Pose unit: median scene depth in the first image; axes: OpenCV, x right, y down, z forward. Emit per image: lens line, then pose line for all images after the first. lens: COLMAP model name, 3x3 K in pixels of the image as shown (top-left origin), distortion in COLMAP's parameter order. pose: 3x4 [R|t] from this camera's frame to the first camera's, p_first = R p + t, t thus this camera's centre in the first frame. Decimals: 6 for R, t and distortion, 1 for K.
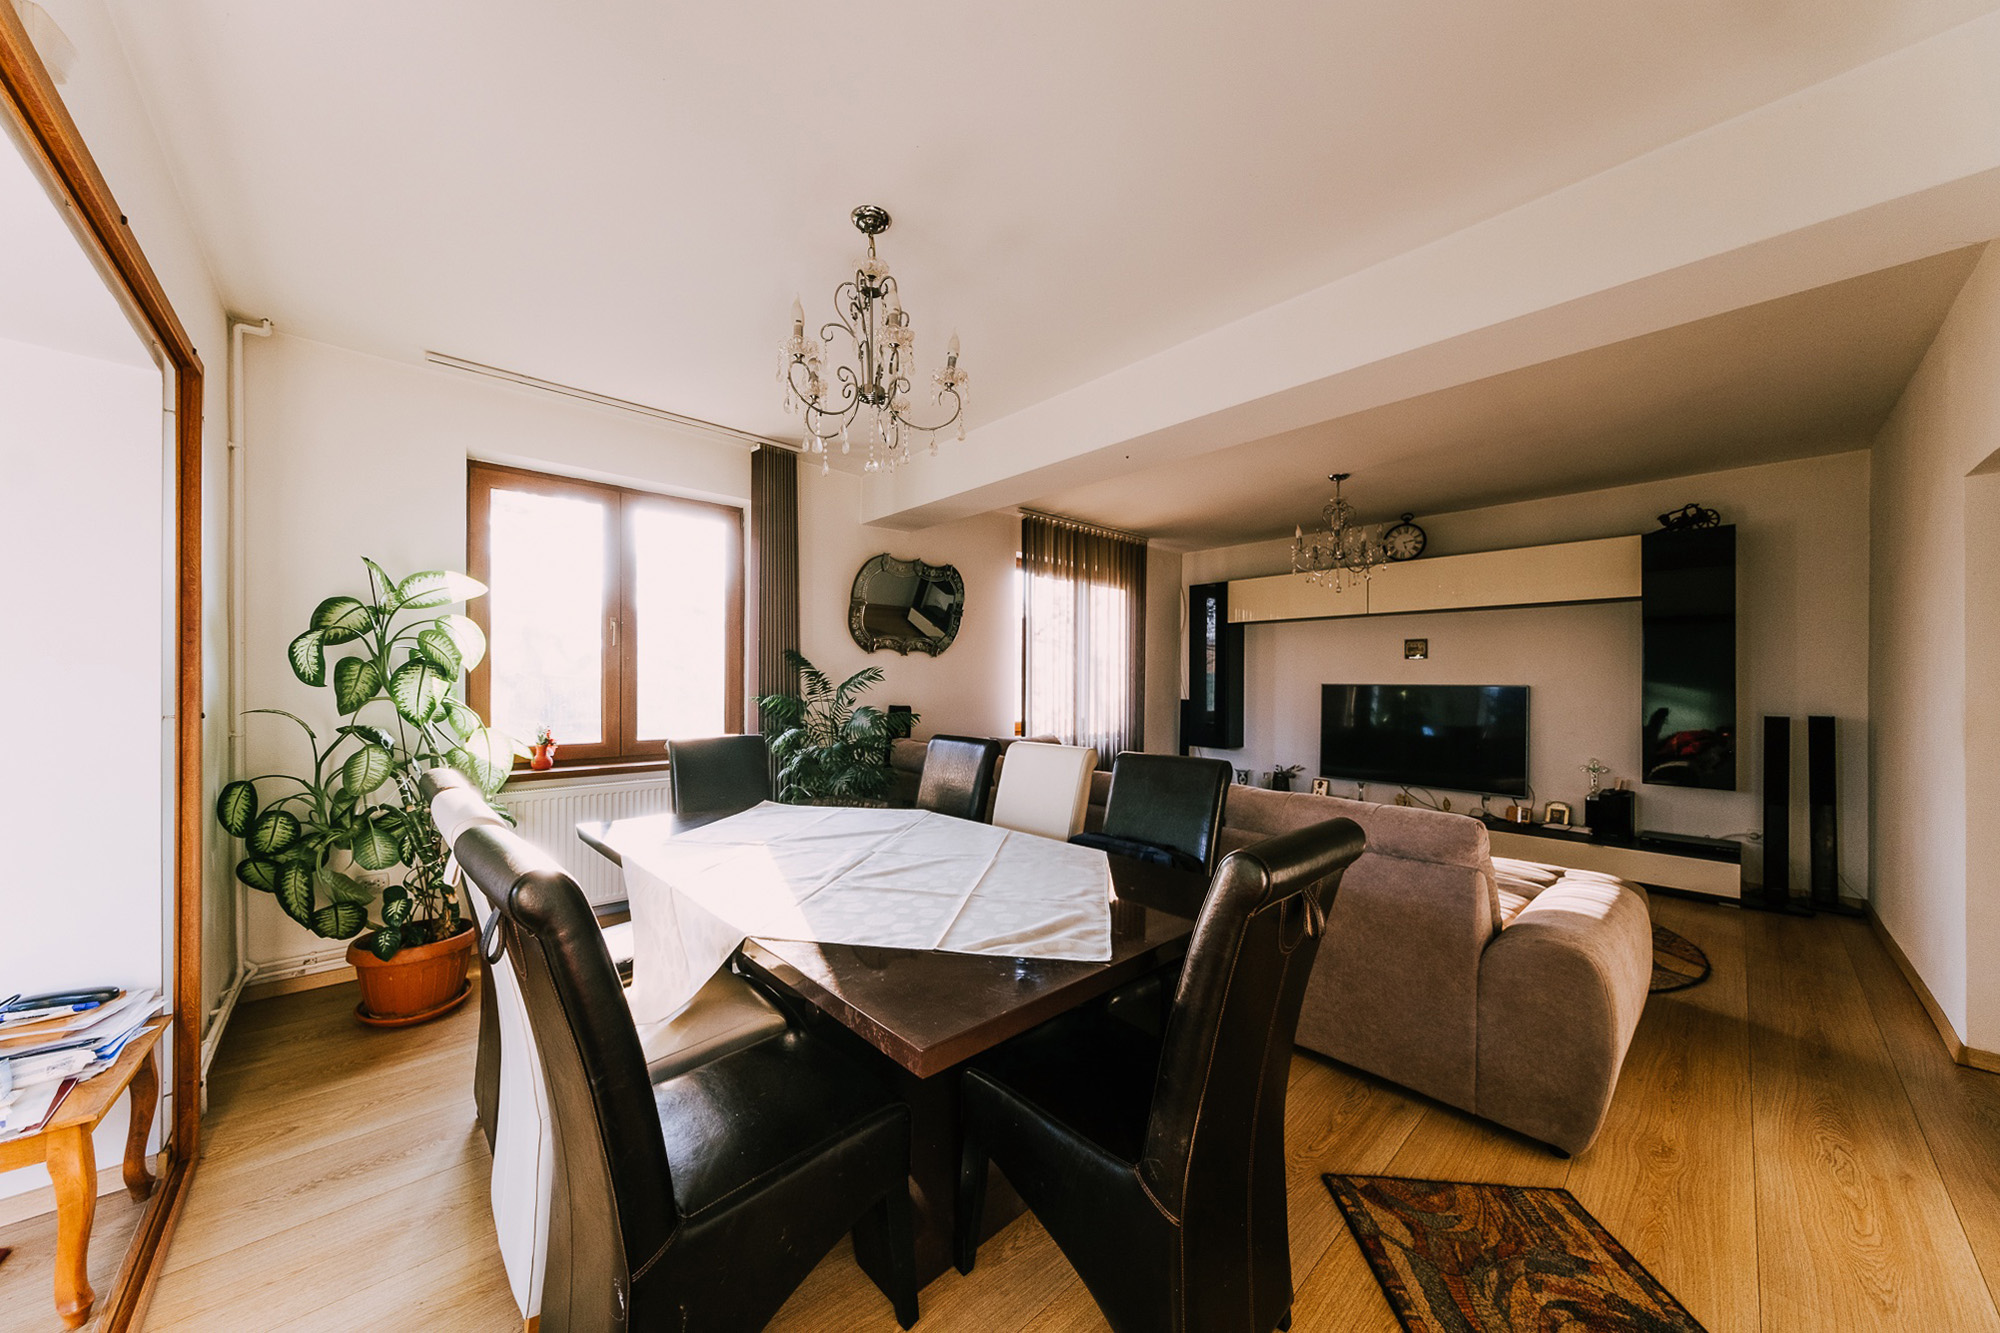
lens RADIAL K [[677.8, 0, 988.5], [0, 677.8, 661.7], [0, 0, 1]] dist [-0.000559, 0.000138]
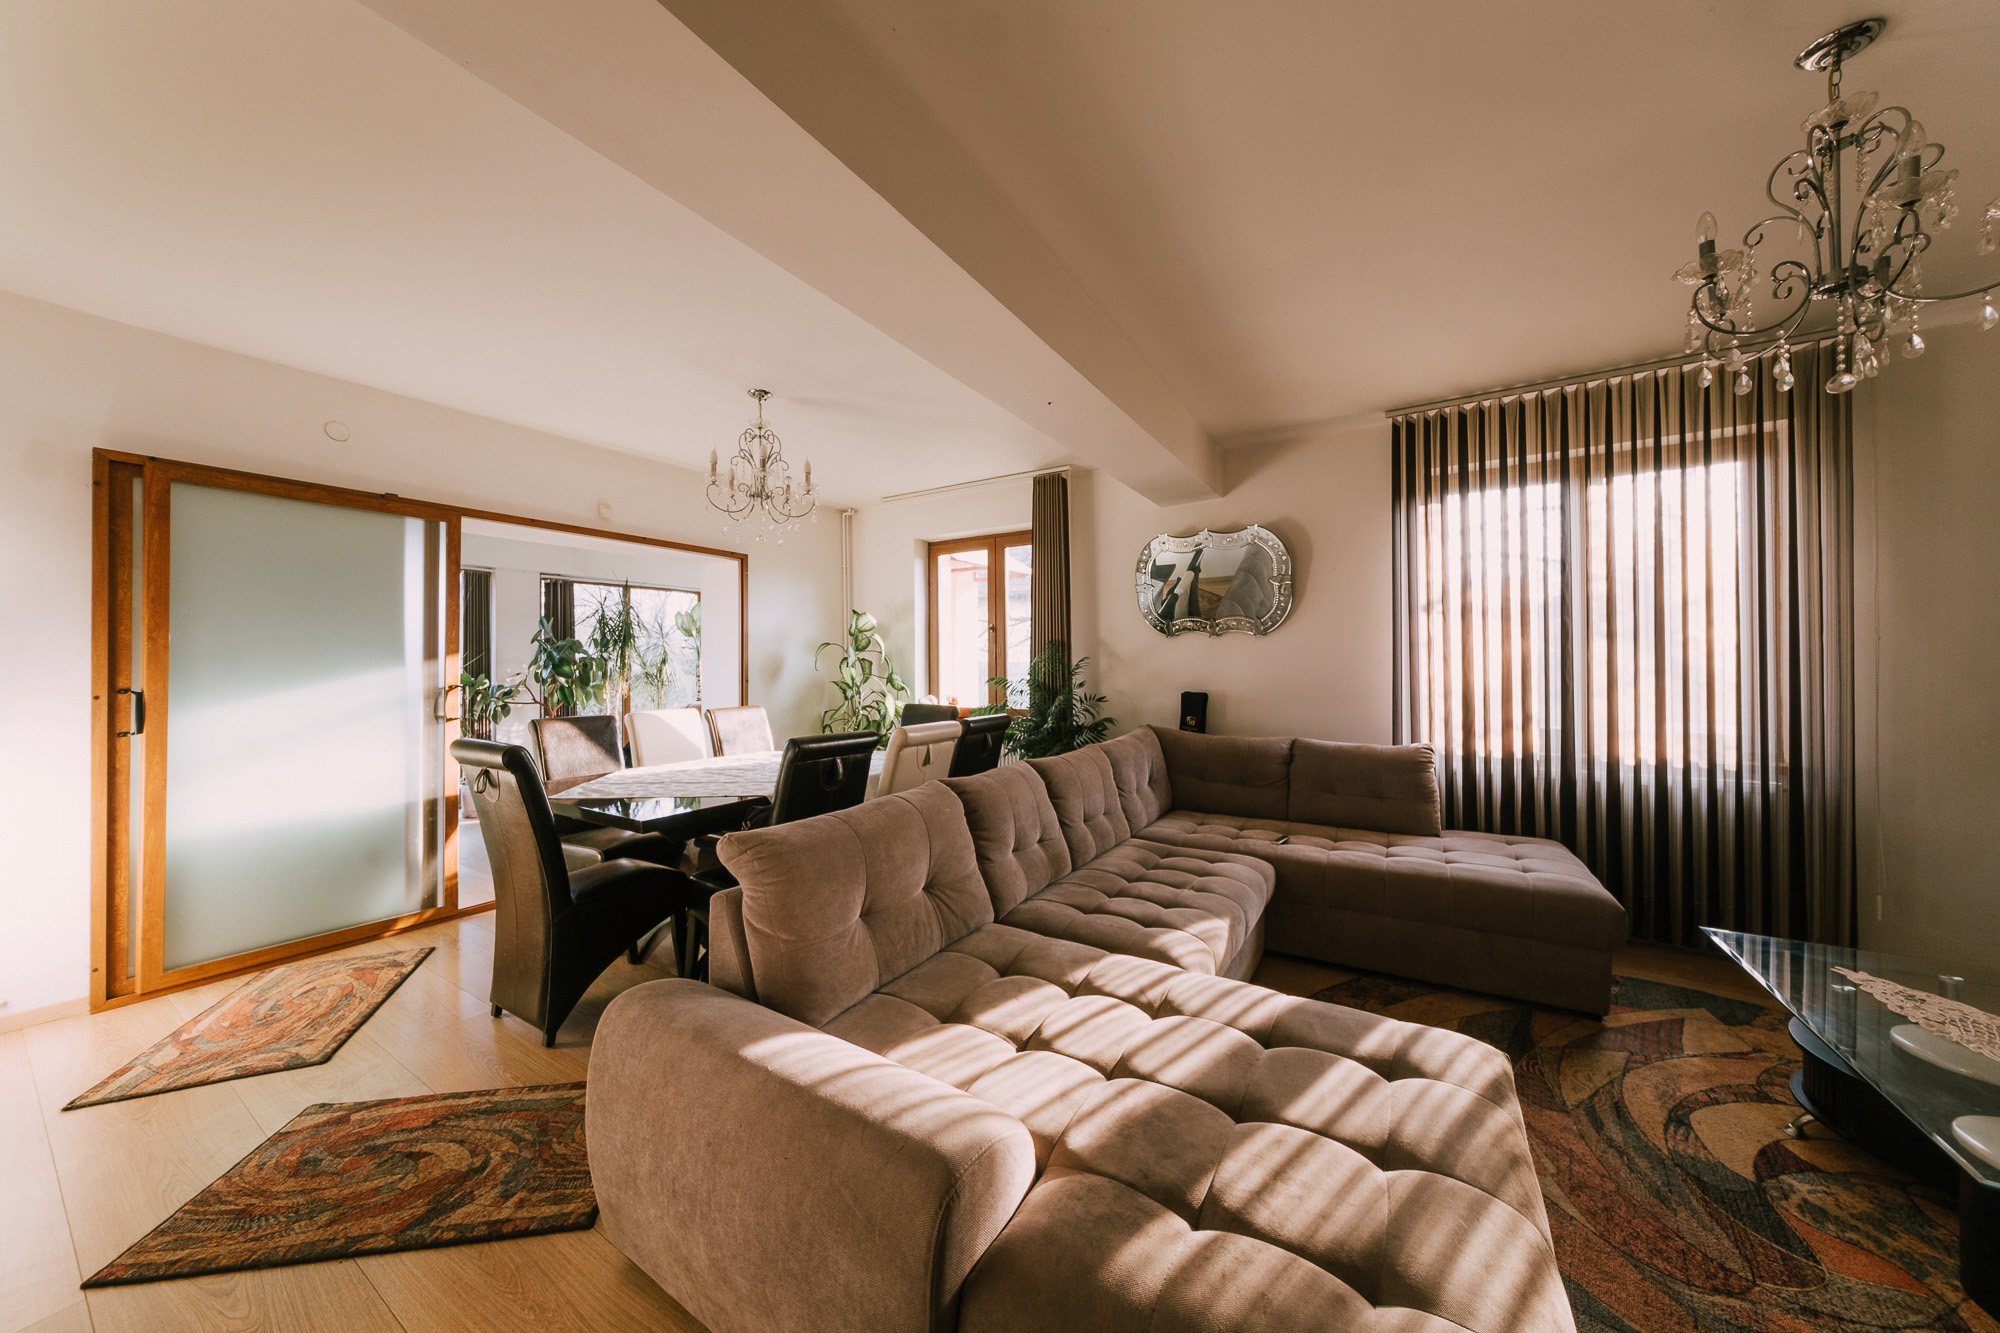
lens RADIAL K [[677.8, 0, 988.5], [0, 677.8, 661.7], [0, 0, 1]] dist [-0.000559, 0.000138]
pose [[0.255049, -0.009304, -0.966883, 1.012358], [0.037409, 0.999300, 0.000252, 0.019570], [0.966204, -0.036235, 0.255219, 0.707296]]
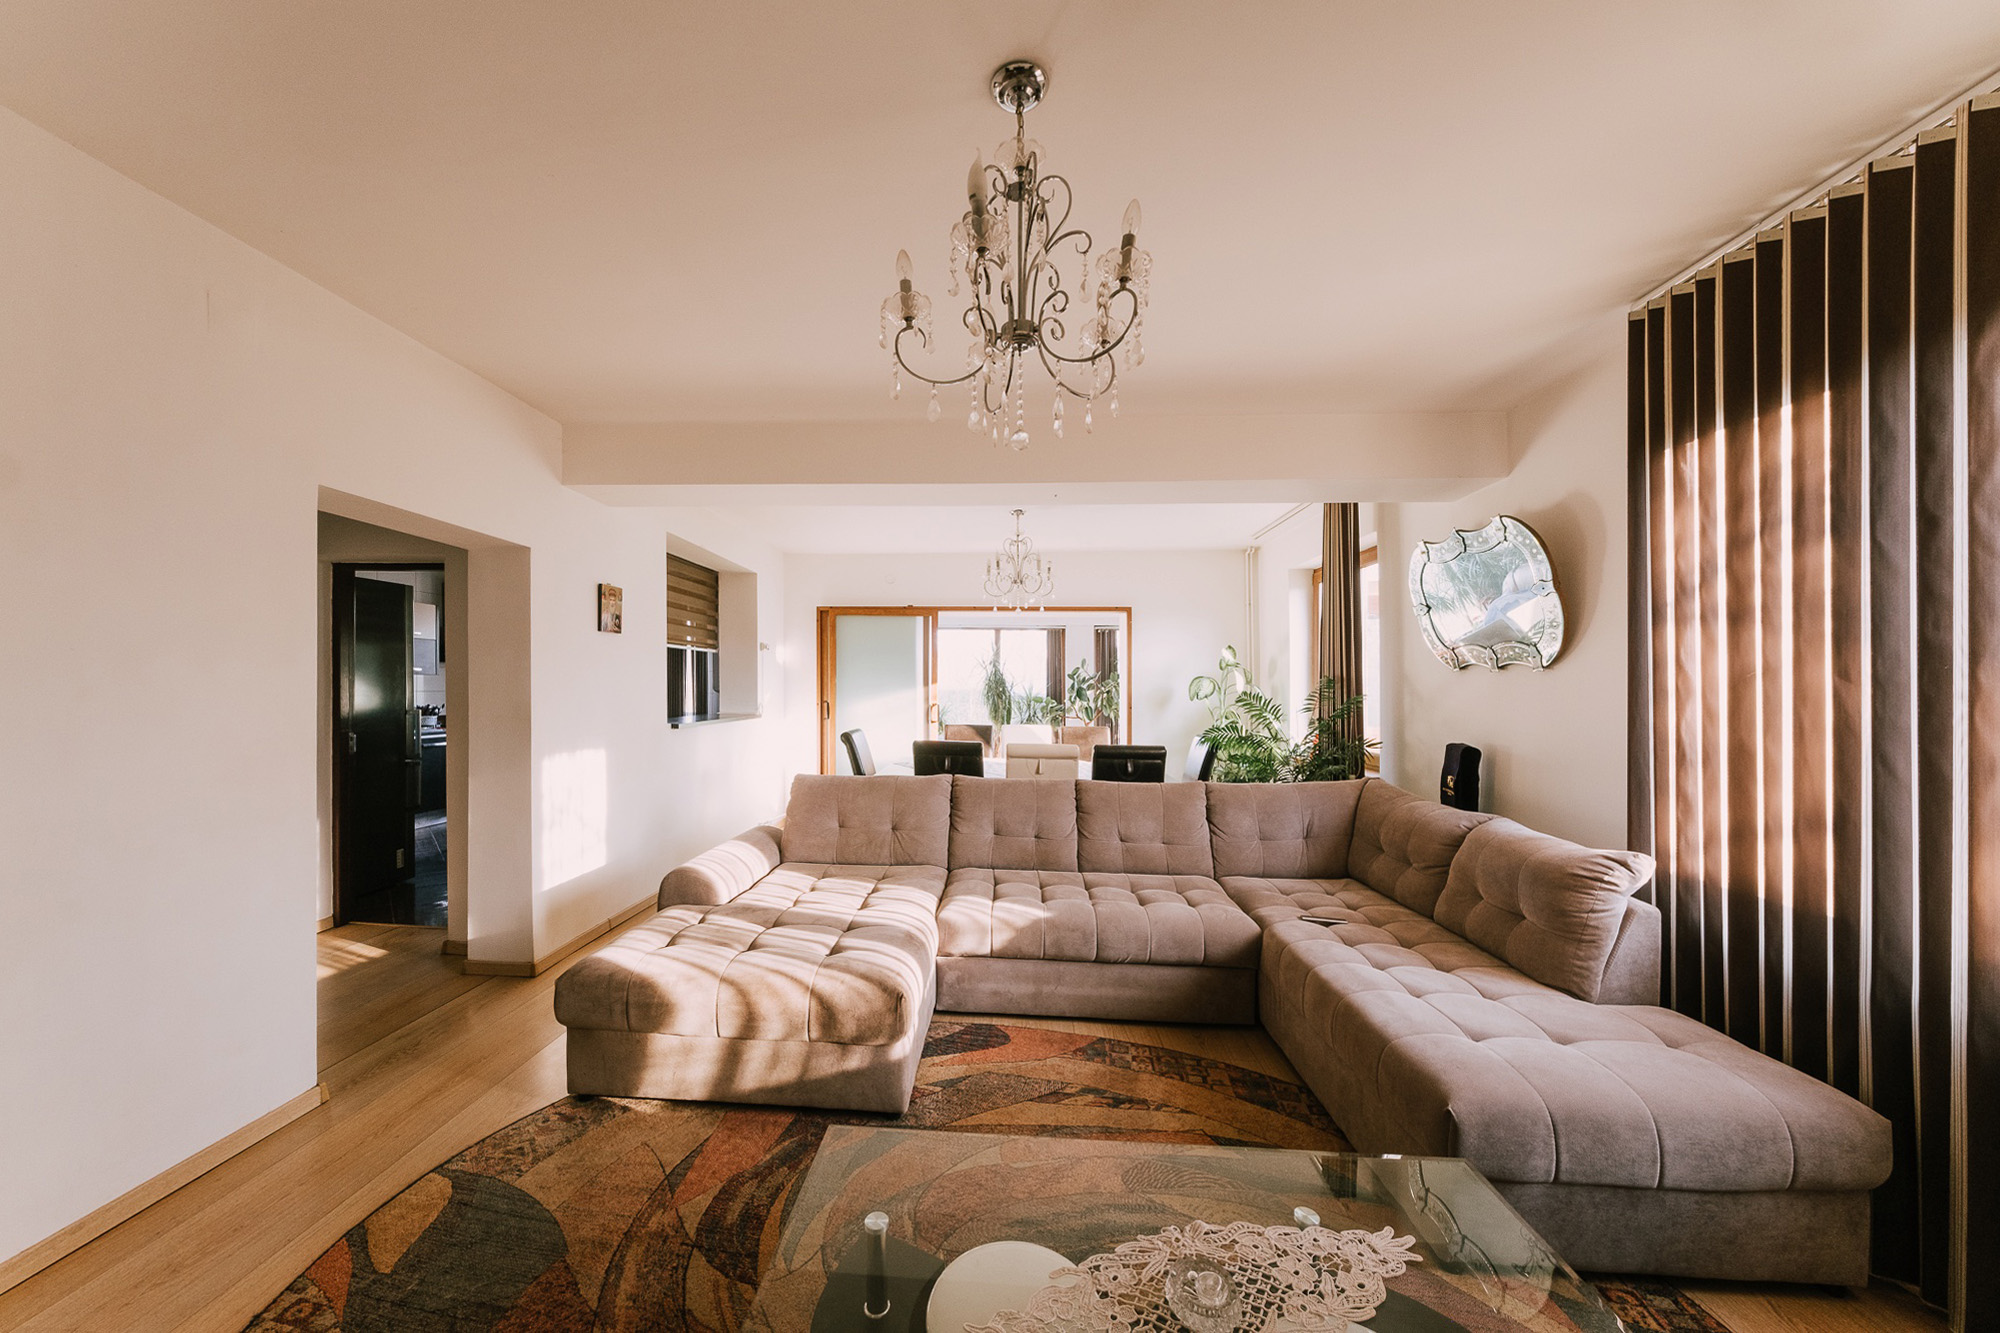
lens RADIAL K [[685.9, 0, 968.5], [0, 685.9, 683.8], [0, 0, 1]] dist [0.001175, 0.000086]
pose [[-0.725040, -0.014947, -0.688544, 1.060822], [0.008891, 0.999478, -0.031059, 0.030351], [0.688649, -0.028641, -0.724529, 1.689438]]
